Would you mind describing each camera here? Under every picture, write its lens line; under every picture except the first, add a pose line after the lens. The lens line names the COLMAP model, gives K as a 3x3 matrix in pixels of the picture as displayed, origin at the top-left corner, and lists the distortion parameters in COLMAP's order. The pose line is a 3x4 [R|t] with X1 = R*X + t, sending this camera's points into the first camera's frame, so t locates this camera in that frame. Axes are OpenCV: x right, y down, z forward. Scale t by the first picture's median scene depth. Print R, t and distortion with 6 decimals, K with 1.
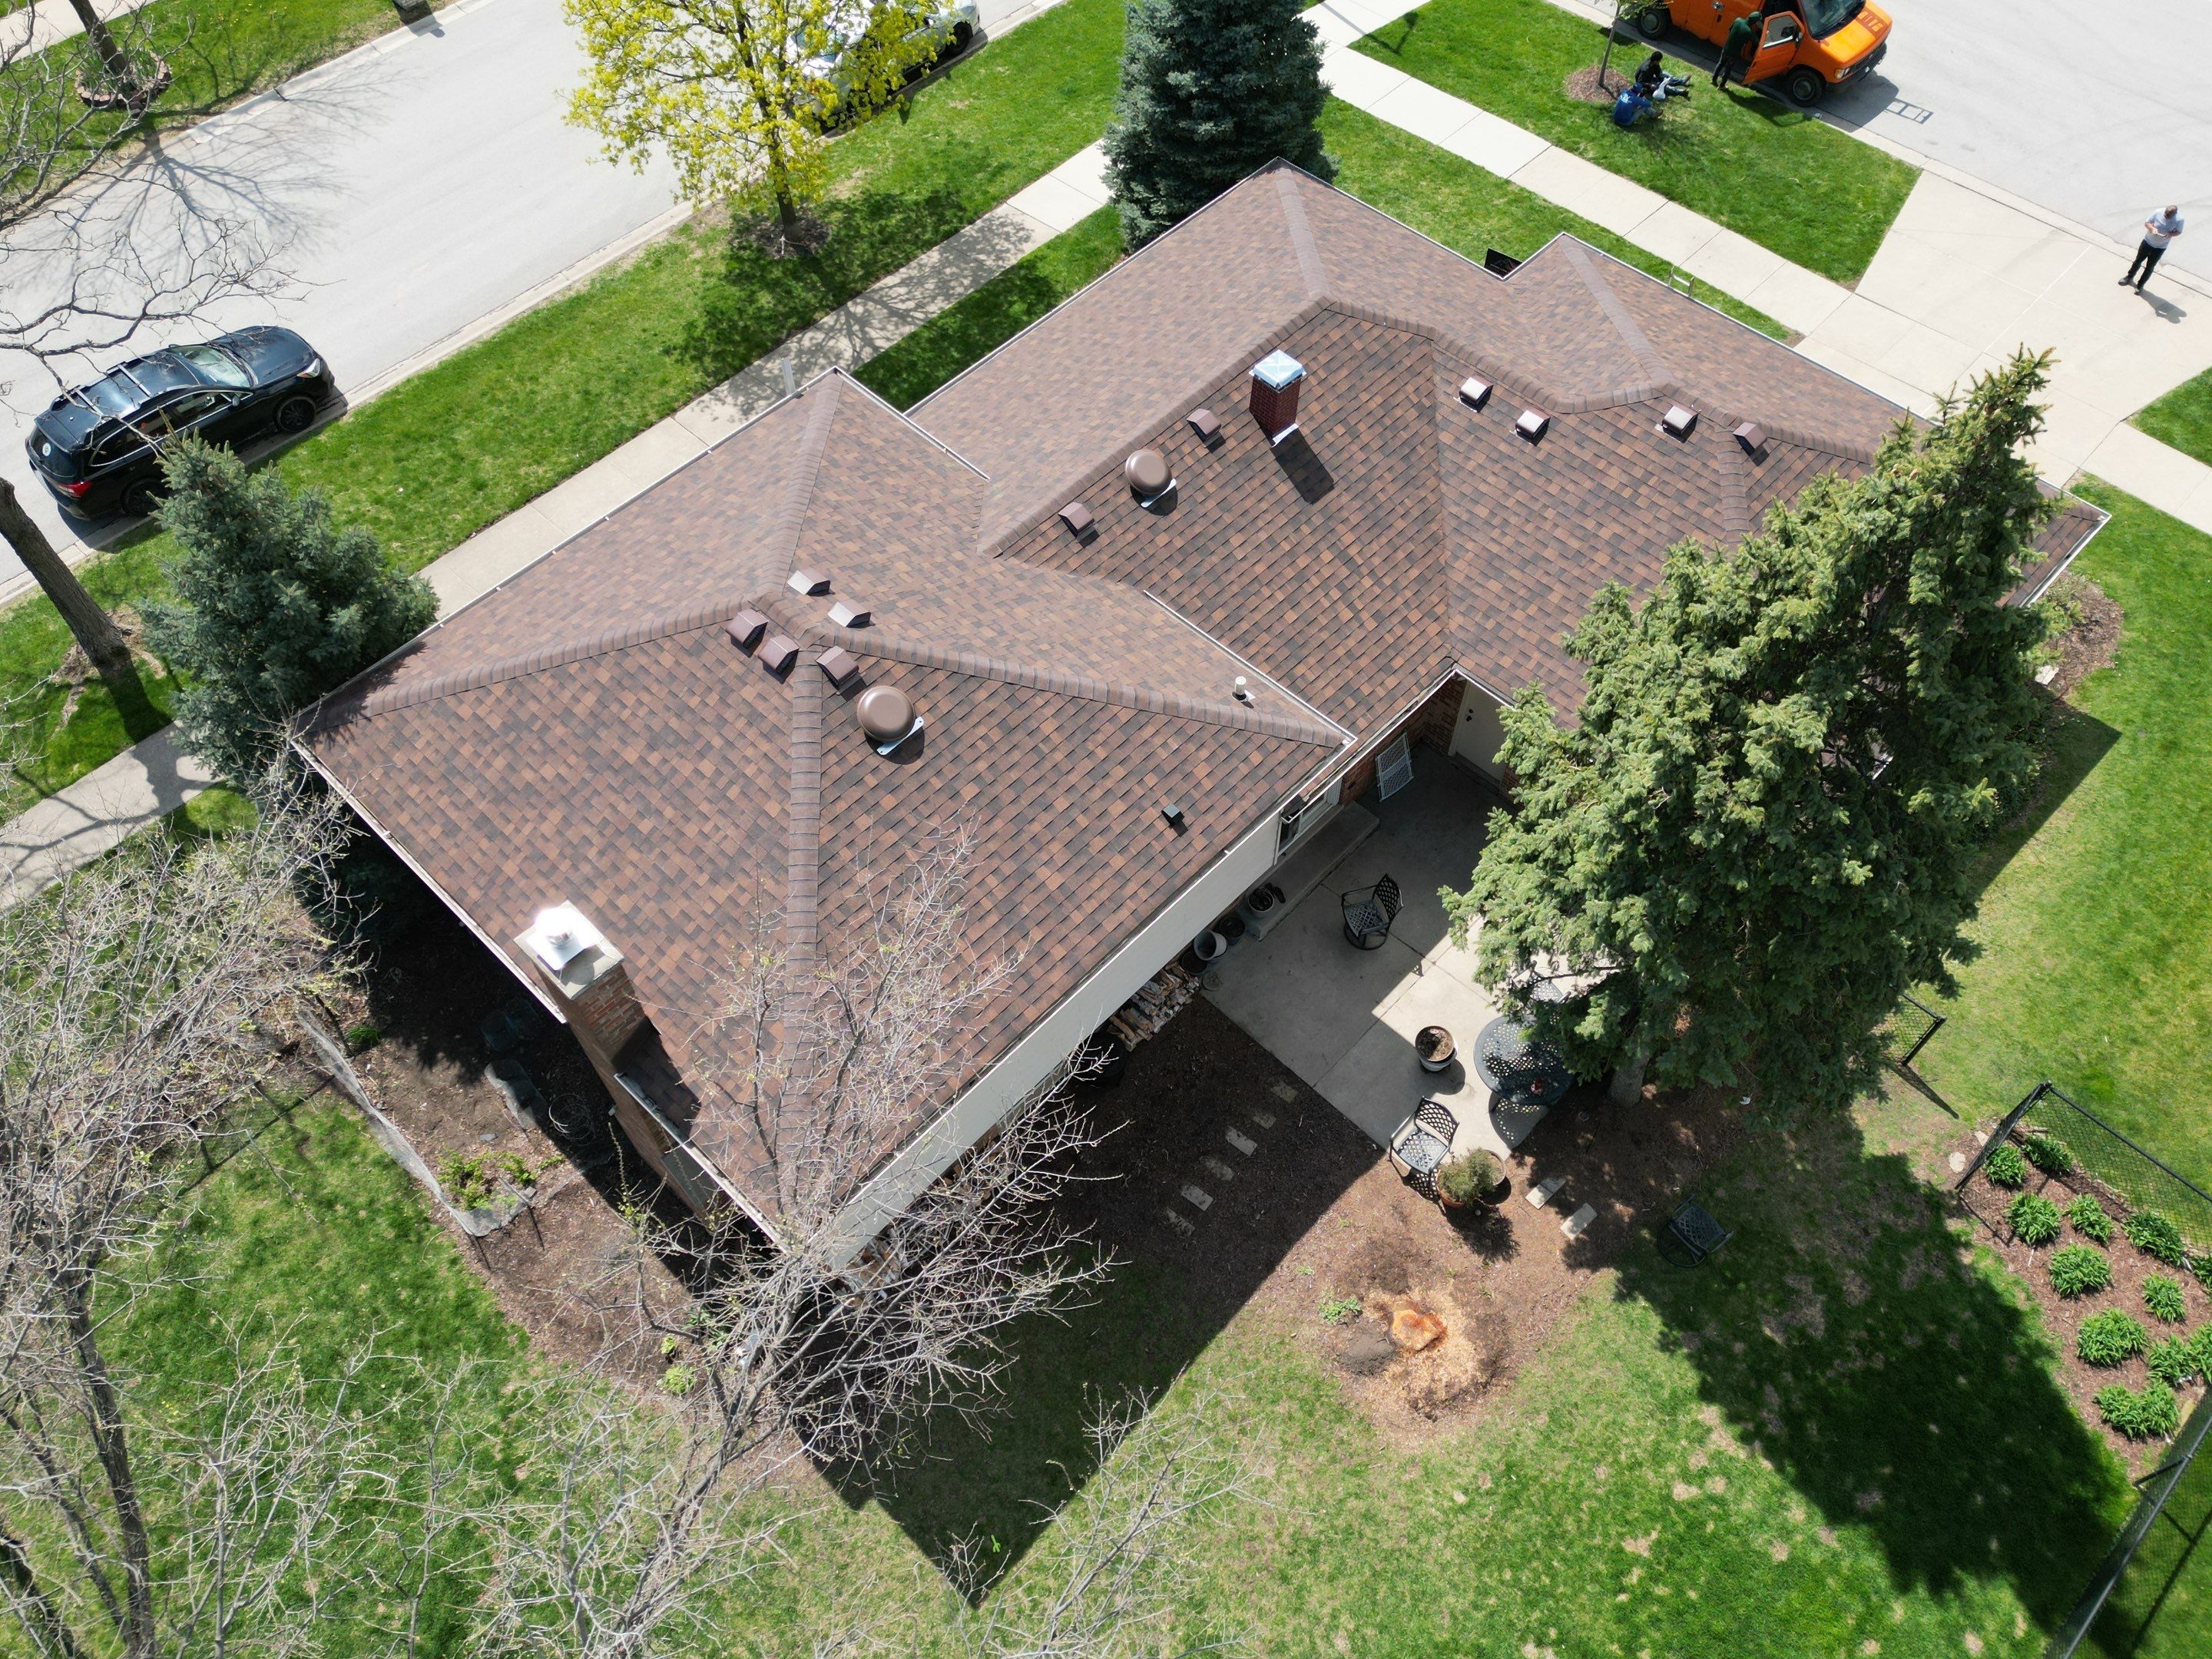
lens RADIAL K [[1743.0, 0, 1104.1], [0, 1743.0, 800.0], [0, 0, 1]] dist [0.033098, -0.012547]
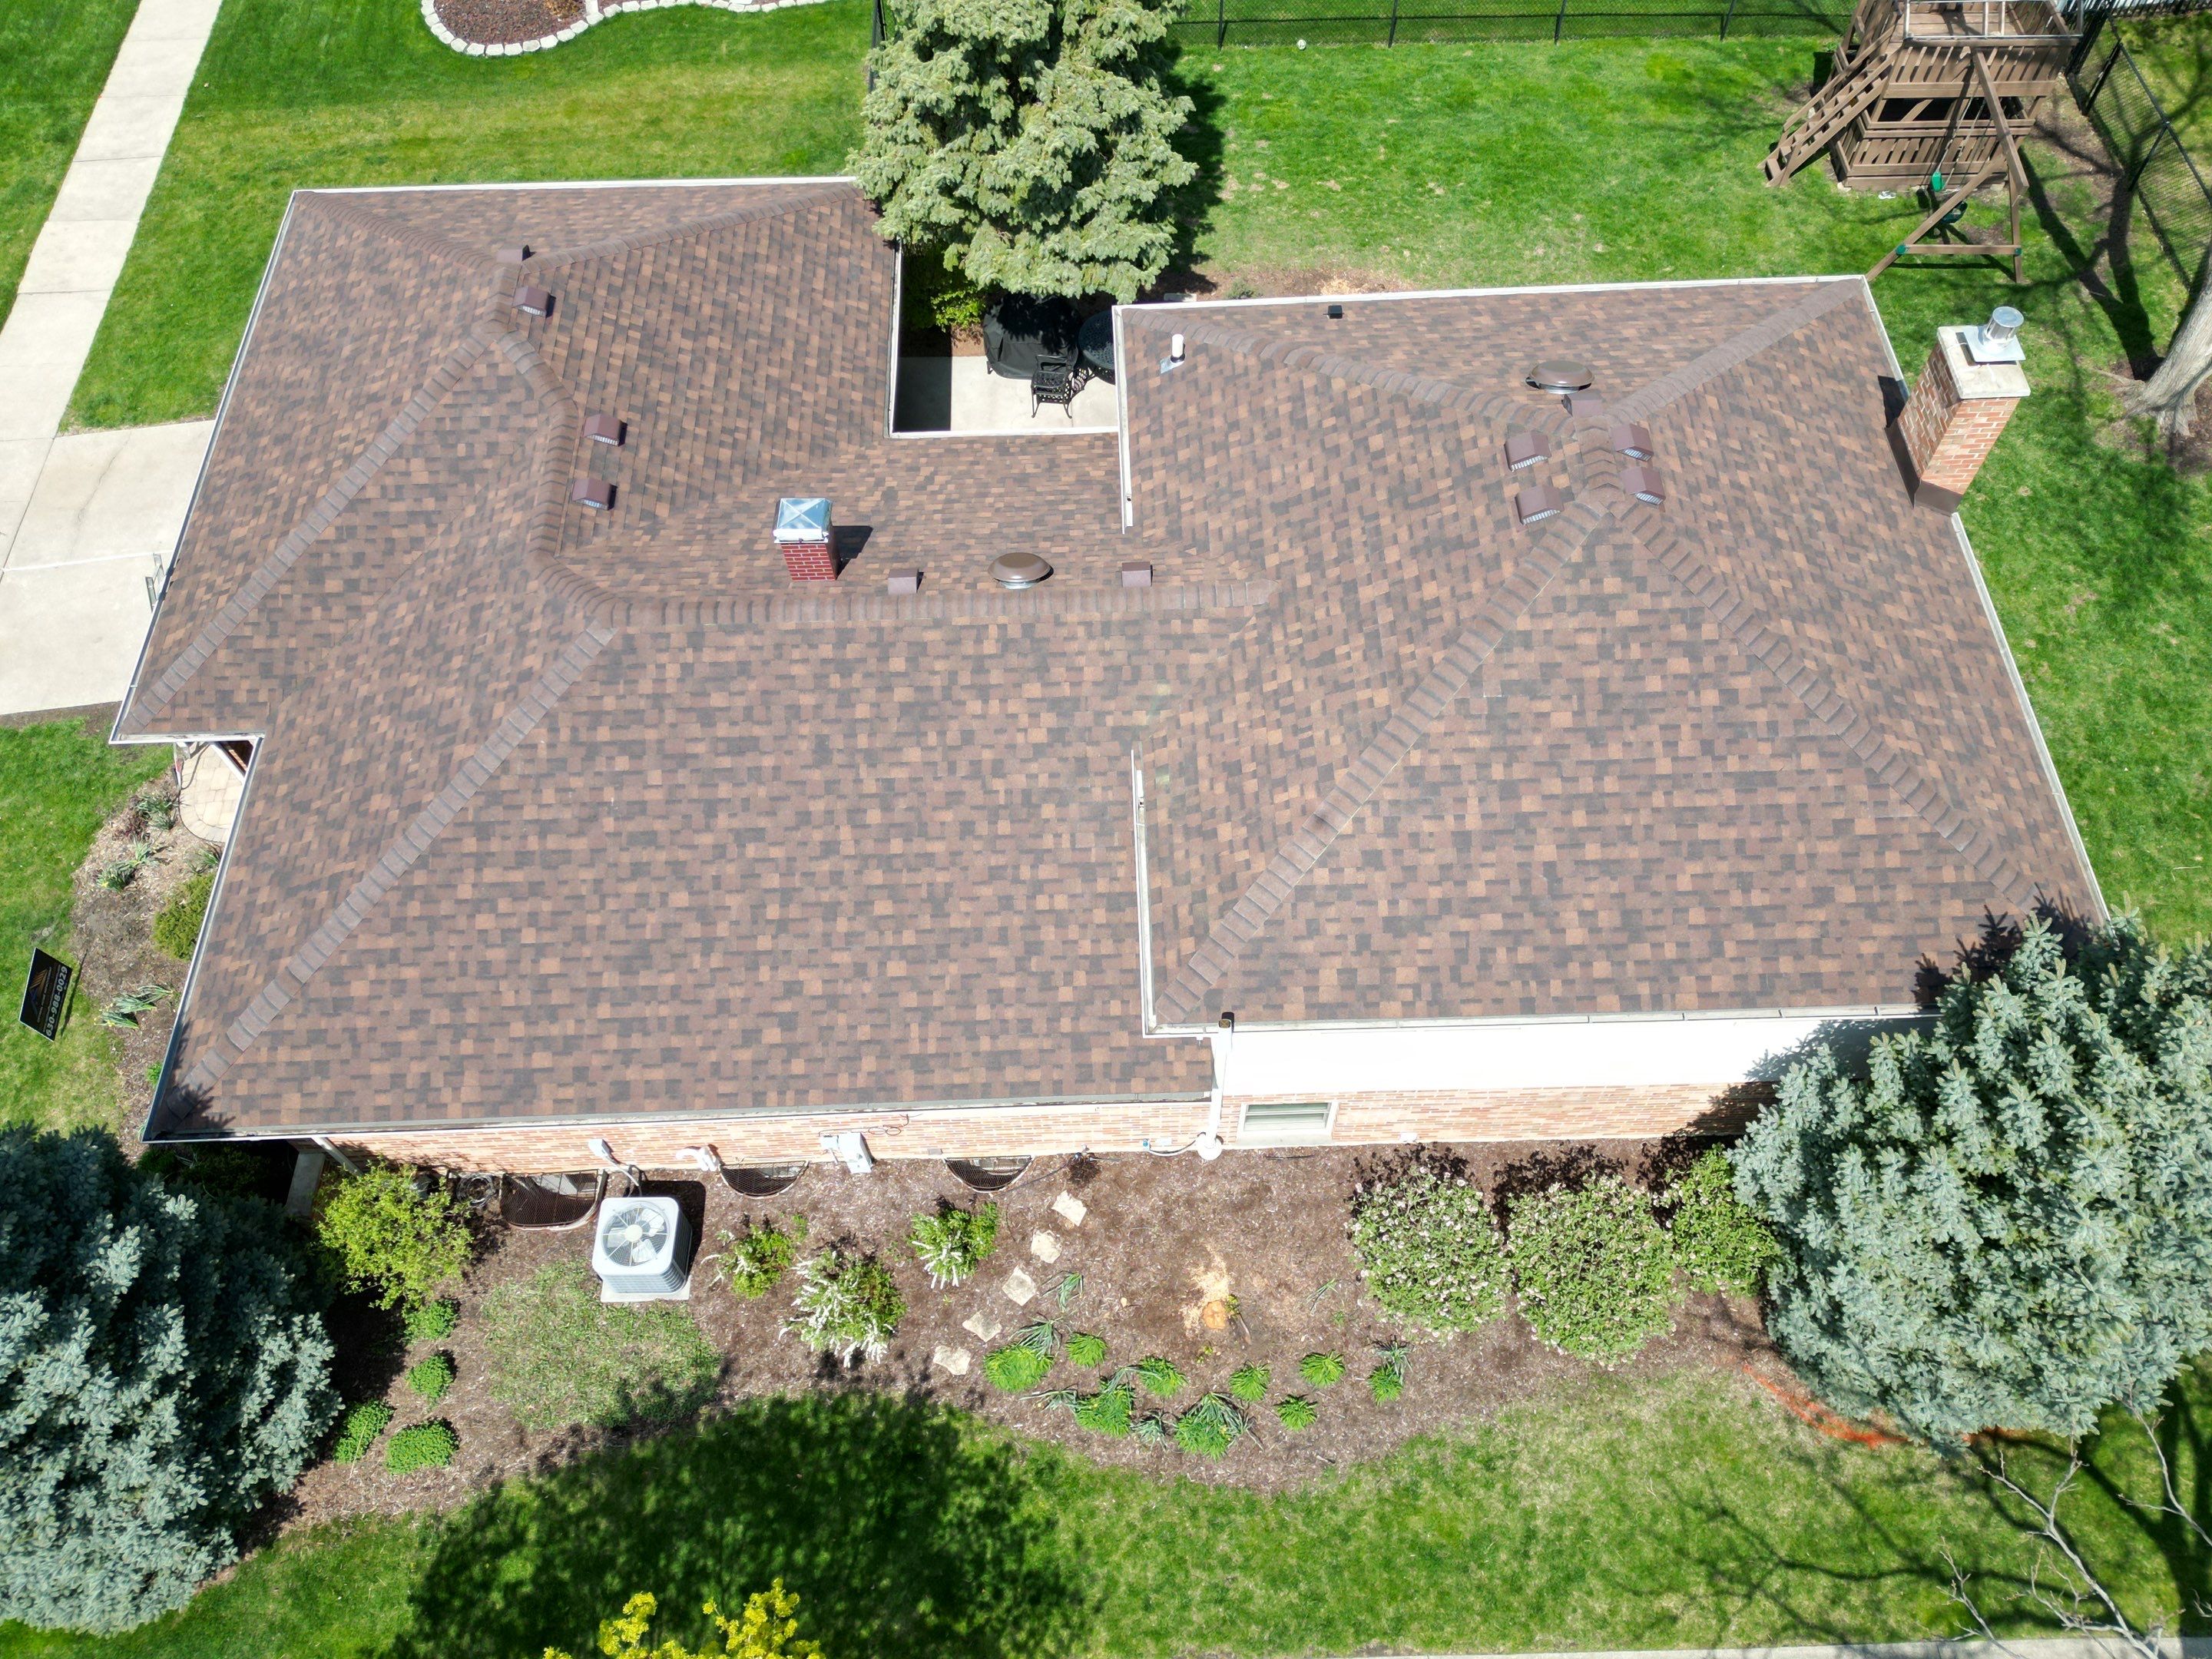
lens RADIAL K [[1697.5, 0, 1101.5], [0, 1697.5, 825.9], [0, 0, 1]] dist [0.114107, -0.159355]
pose [[-0.713668, -0.578910, 0.394386, -0.356584], [0.592078, -0.197660, 0.781264, -0.756564], [-0.374328, 0.791071, 0.483824, 0.673723]]
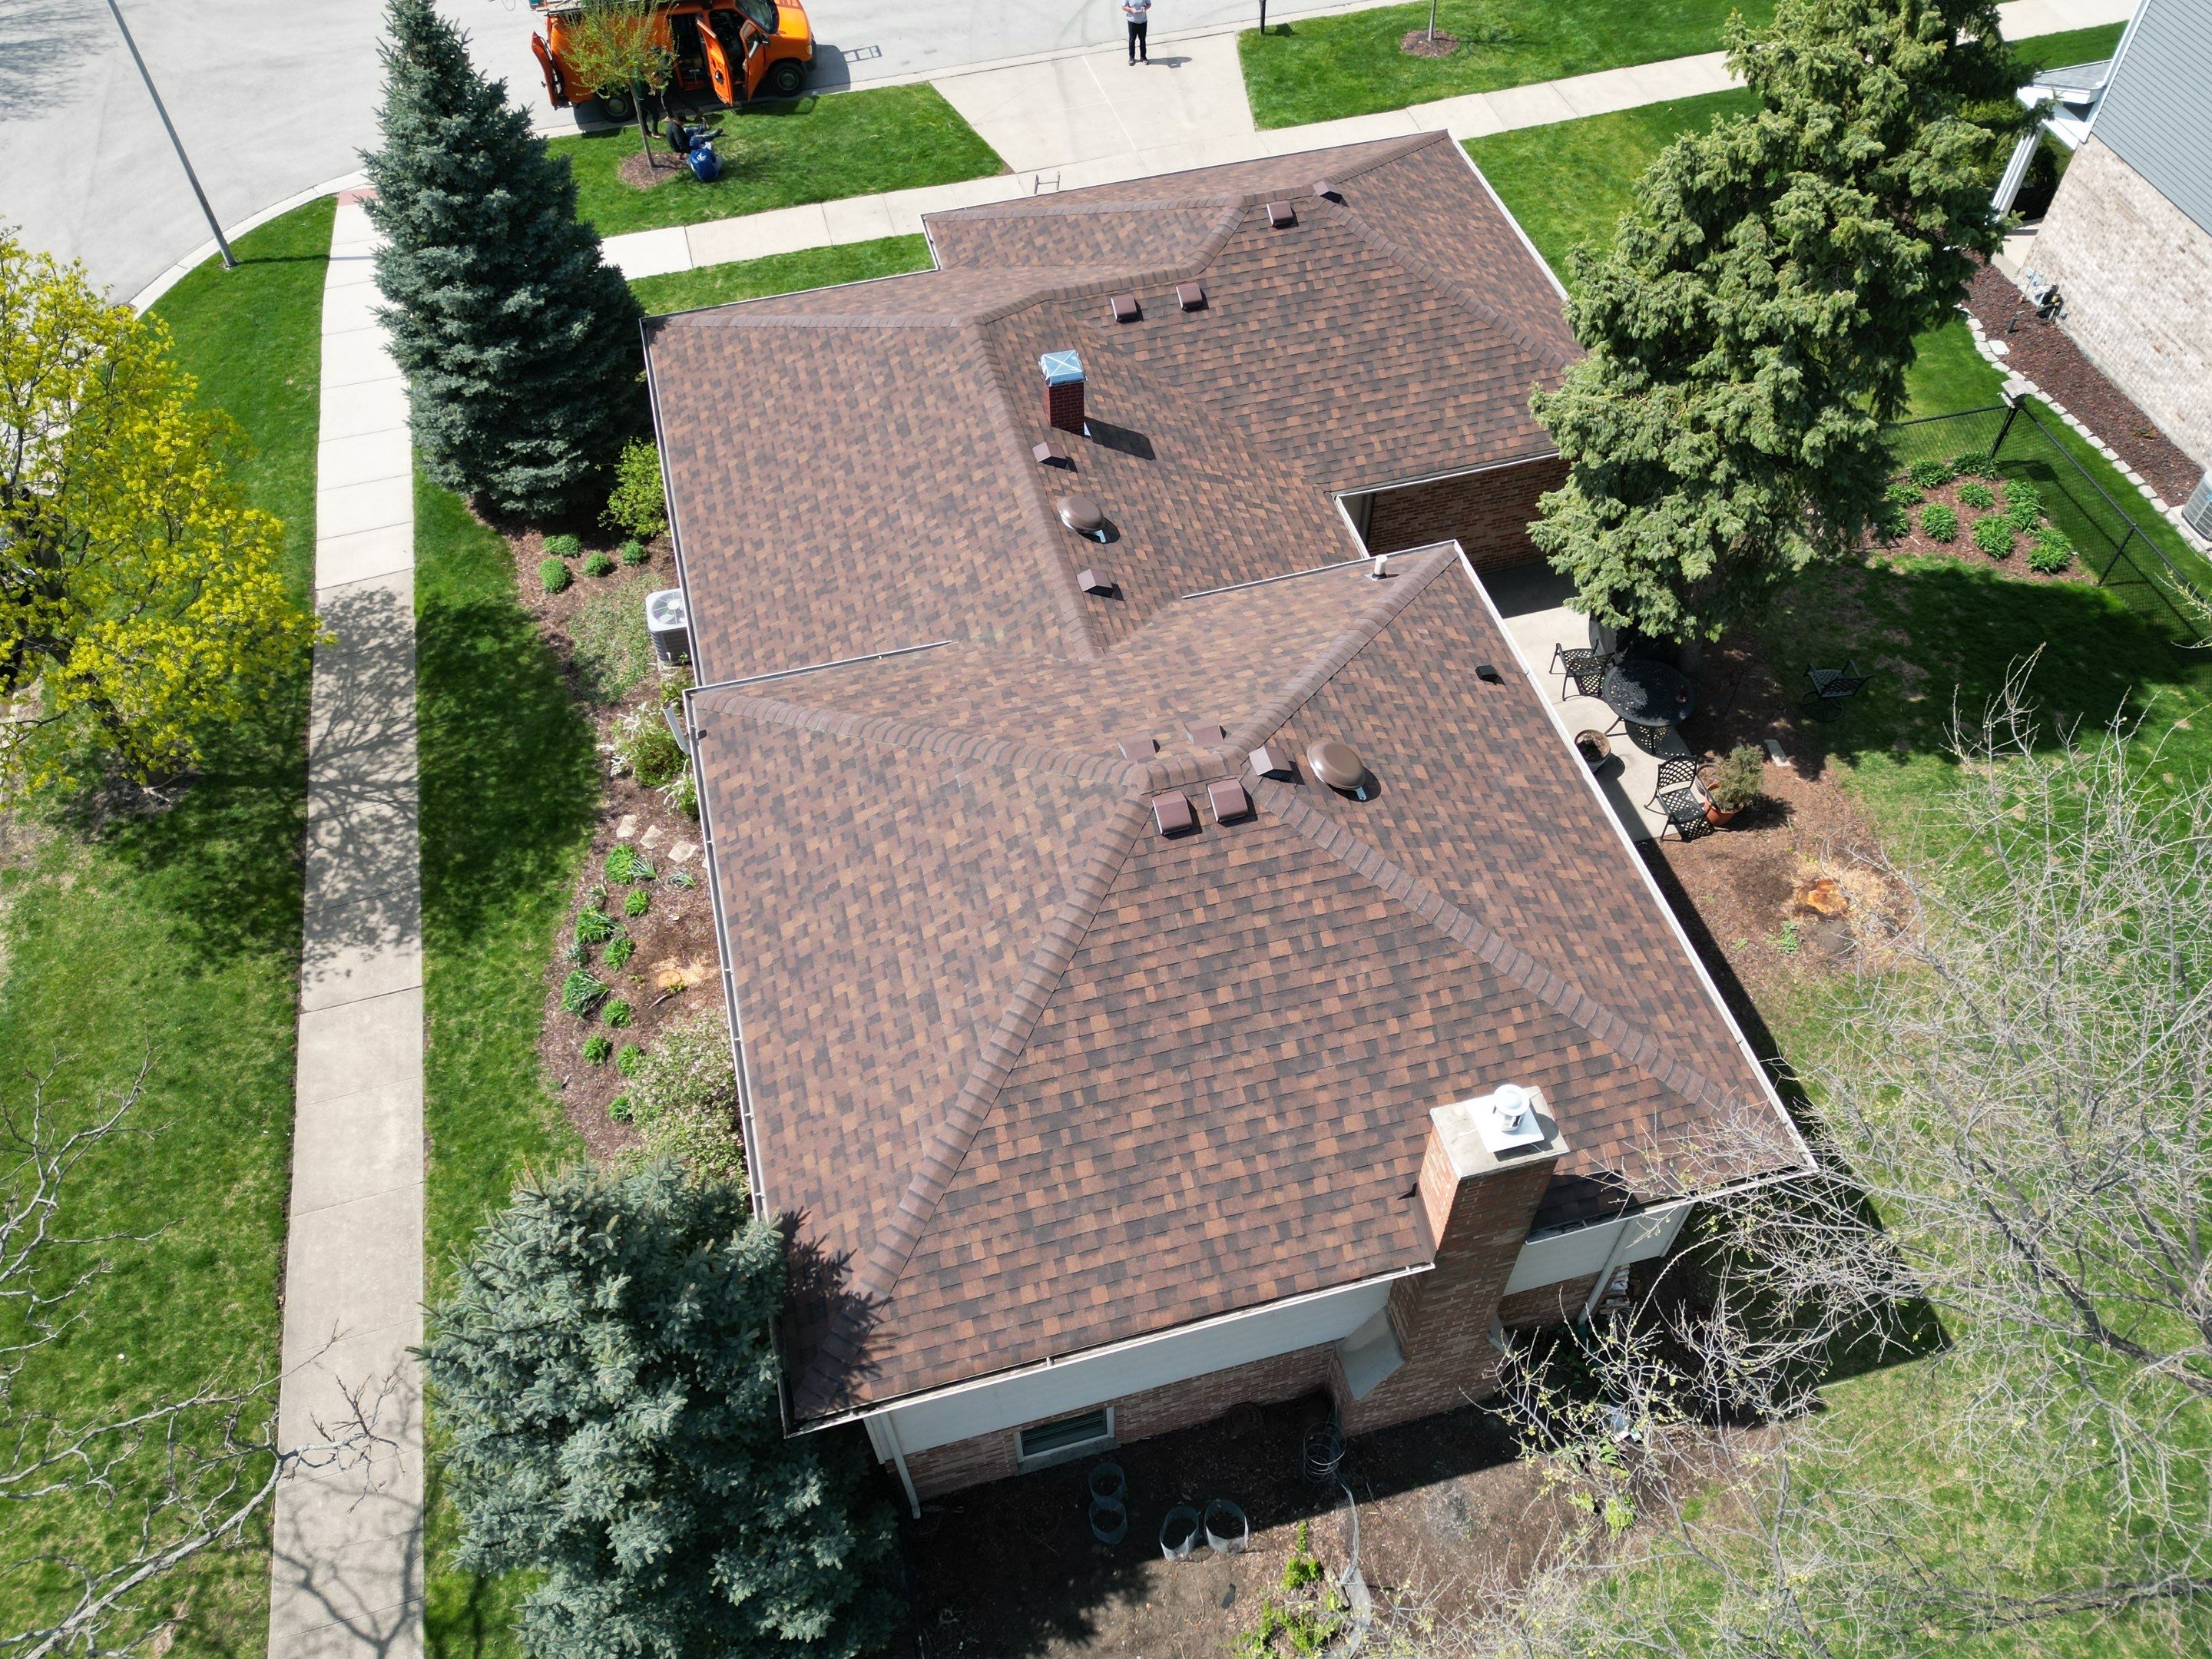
lens RADIAL K [[1743.0, 0, 1104.1], [0, 1743.0, 800.0], [0, 0, 1]] dist [0.033098, -0.012547]
pose [[0.521968, -0.659094, 0.541429, -0.549626], [0.706468, 0.689751, 0.158575, -0.211322], [-0.477967, 0.299731, 0.825657, 0.257324]]
